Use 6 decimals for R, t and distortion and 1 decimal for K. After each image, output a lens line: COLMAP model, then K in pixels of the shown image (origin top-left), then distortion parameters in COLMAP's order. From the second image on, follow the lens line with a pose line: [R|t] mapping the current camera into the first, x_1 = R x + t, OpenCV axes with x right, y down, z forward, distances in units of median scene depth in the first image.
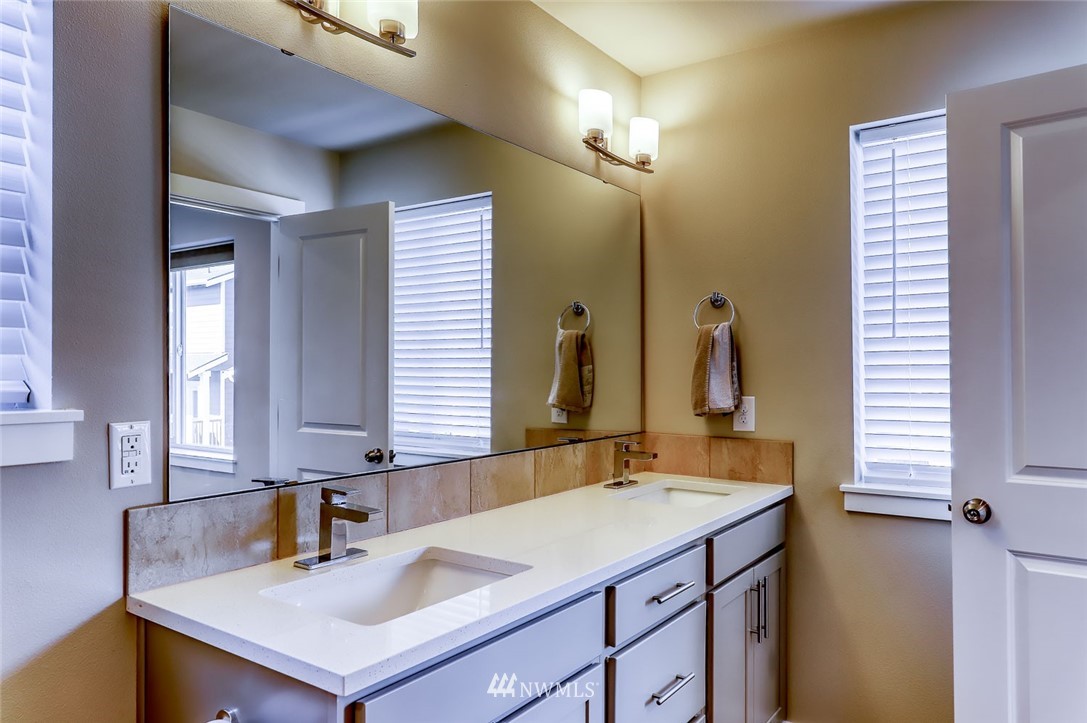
lens RADIAL K [[724.3, 0, 543.8], [0, 724.3, 364.6], [0, 0, 1]] dist [0.015587, -0.006367]
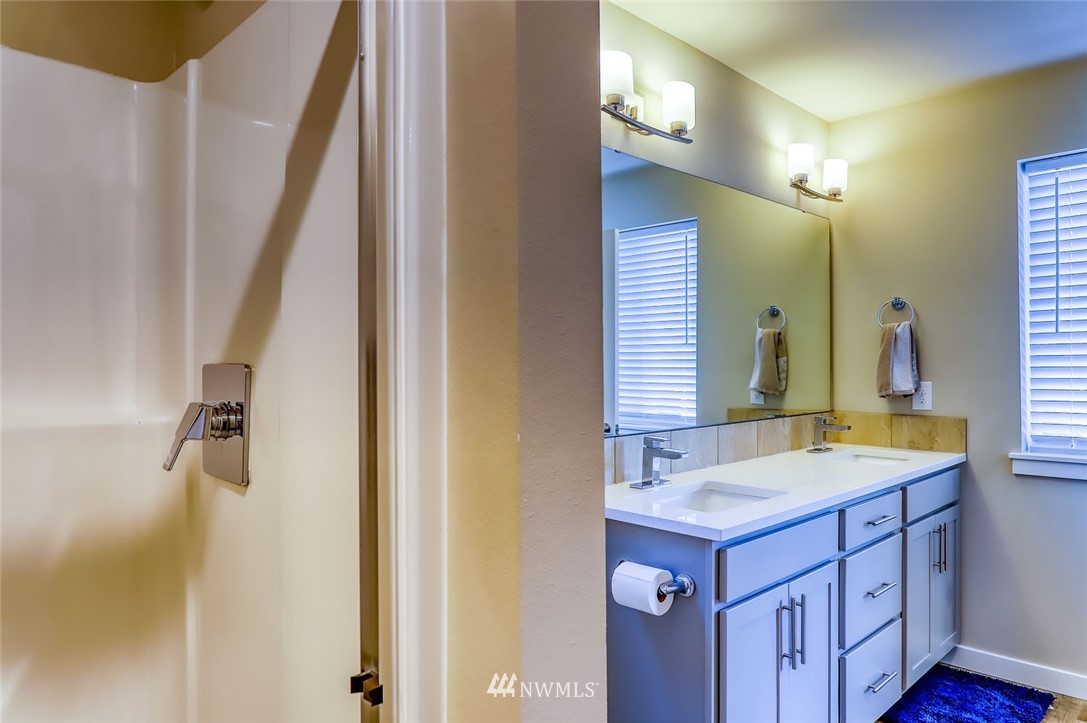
lens RADIAL K [[724.3, 0, 544.5], [0, 724.3, 363.8], [0, 0, 1]] dist [0.015587, -0.006367]
pose [[0.987411, -0.003613, -0.158135, -0.168255], [0.004820, 0.999962, 0.007252, 0.001762], [0.158103, -0.007923, 0.987391, -0.332335]]
